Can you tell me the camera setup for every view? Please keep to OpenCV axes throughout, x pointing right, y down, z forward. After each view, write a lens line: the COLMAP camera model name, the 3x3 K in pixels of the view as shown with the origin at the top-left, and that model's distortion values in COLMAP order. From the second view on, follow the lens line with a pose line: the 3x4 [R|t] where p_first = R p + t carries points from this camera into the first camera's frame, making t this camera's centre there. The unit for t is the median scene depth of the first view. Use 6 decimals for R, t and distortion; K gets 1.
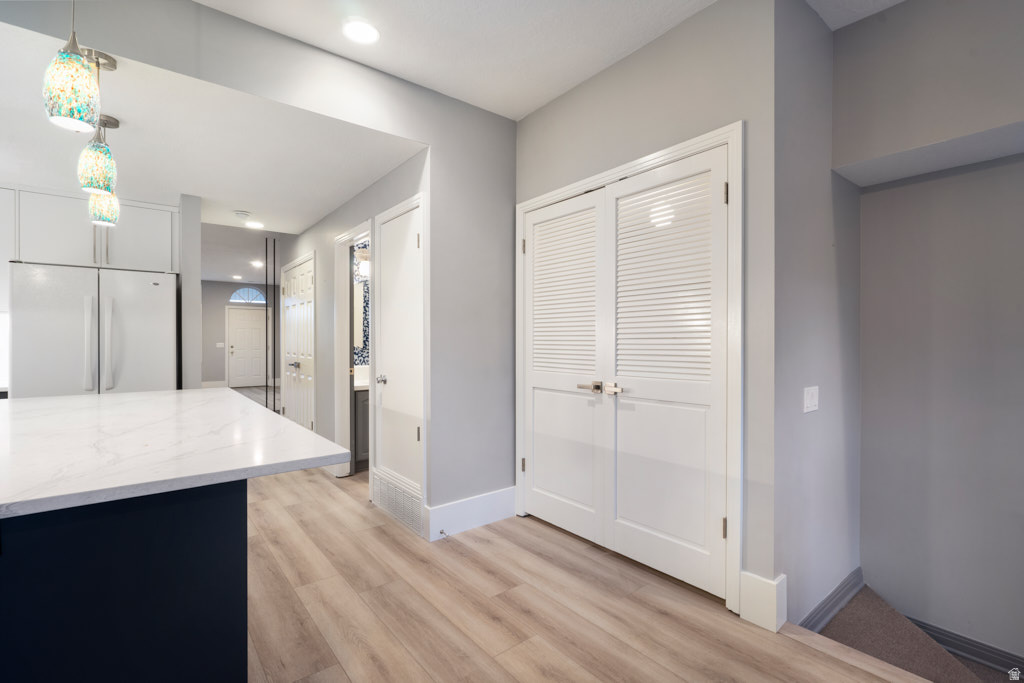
lens RADIAL K [[469.1, 0, 517.4], [0, 469.1, 342.0], [0, 0, 1]] dist [-0.006863, 0.001444]
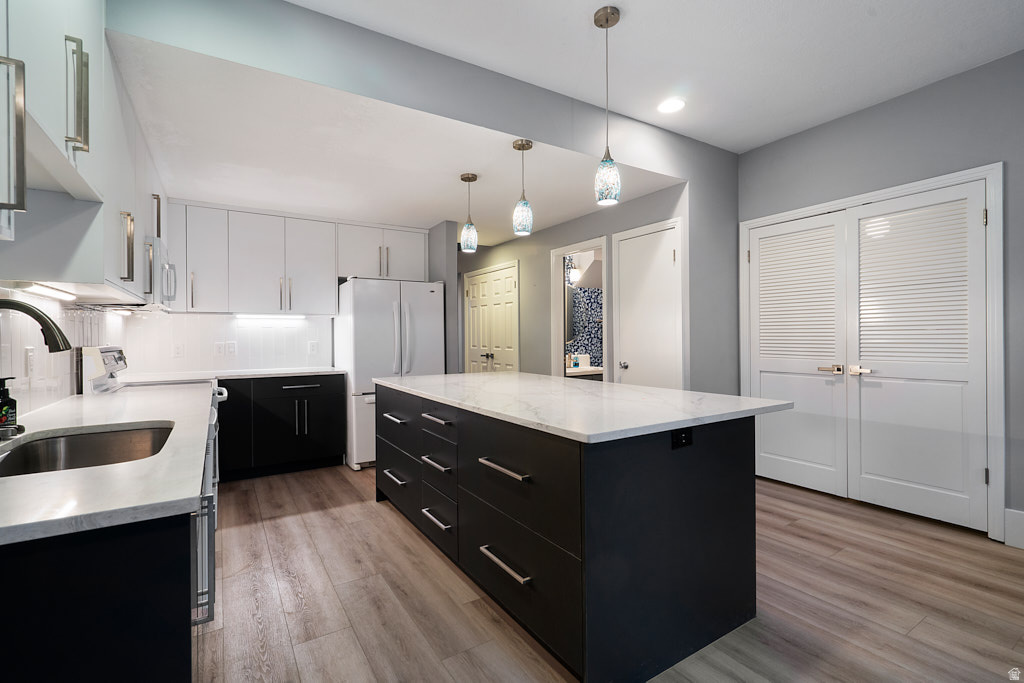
lens RADIAL K [[469.1, 0, 506.5], [0, 469.1, 334.7], [0, 0, 1]] dist [-0.006863, 0.001444]
pose [[0.992759, -0.007217, -0.119905, -0.602224], [0.006615, 0.999963, -0.005419, 0.004930], [0.119940, 0.004587, 0.992771, -0.368672]]
